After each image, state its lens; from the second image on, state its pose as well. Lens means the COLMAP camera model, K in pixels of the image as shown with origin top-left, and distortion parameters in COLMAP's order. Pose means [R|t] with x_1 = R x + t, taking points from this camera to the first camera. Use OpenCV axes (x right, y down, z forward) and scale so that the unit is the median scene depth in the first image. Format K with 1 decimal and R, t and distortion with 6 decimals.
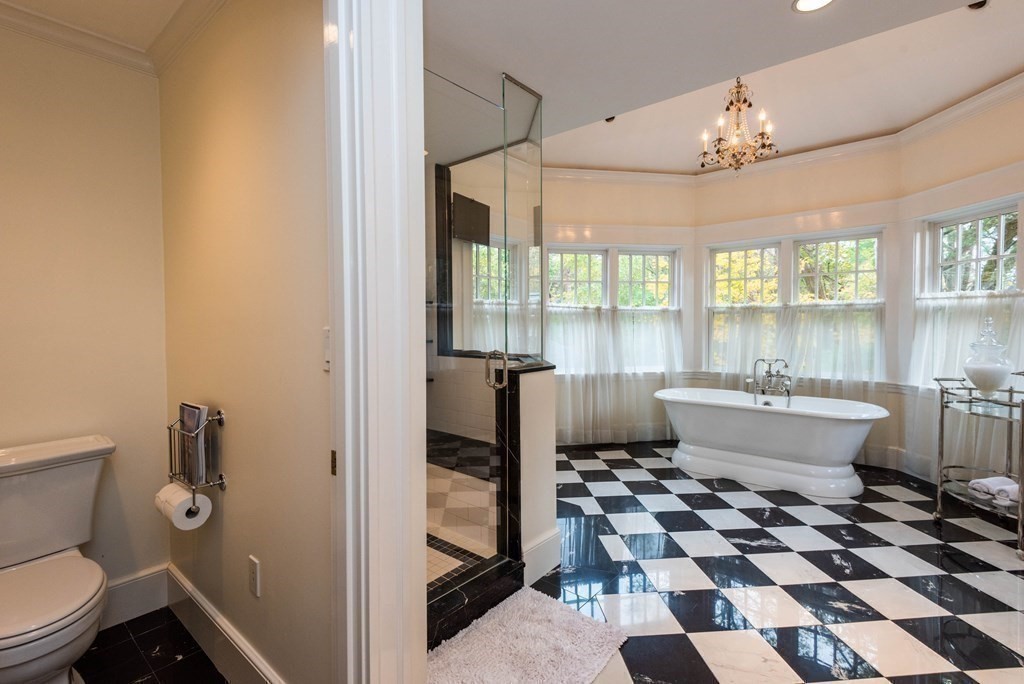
lens RADIAL K [[481.5, 0, 512.0], [0, 481.5, 342.0], [0, 0, 1]] dist [0.000208, 0.000043]
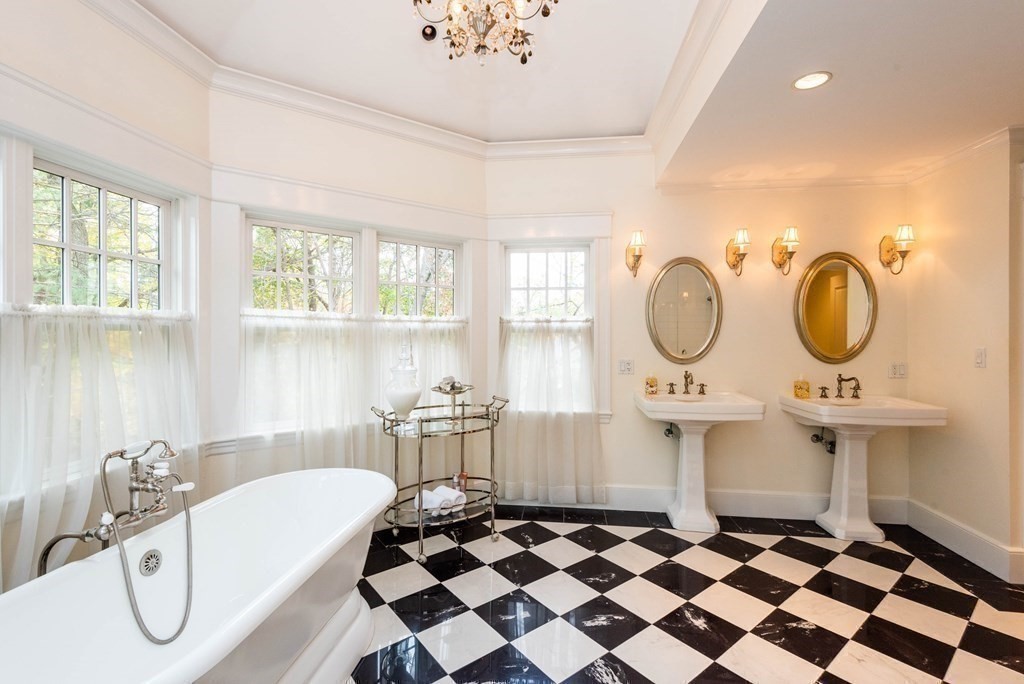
lens RADIAL K [[464.7, 0, 511.3], [0, 464.7, 329.3], [0, 0, 1]] dist [0.000977, 0.000015]
pose [[-0.554163, 0.006217, 0.832385, 0.048681], [0.031722, 0.999403, 0.013654, -0.088191], [-0.831804, 0.033972, -0.554029, 1.419572]]
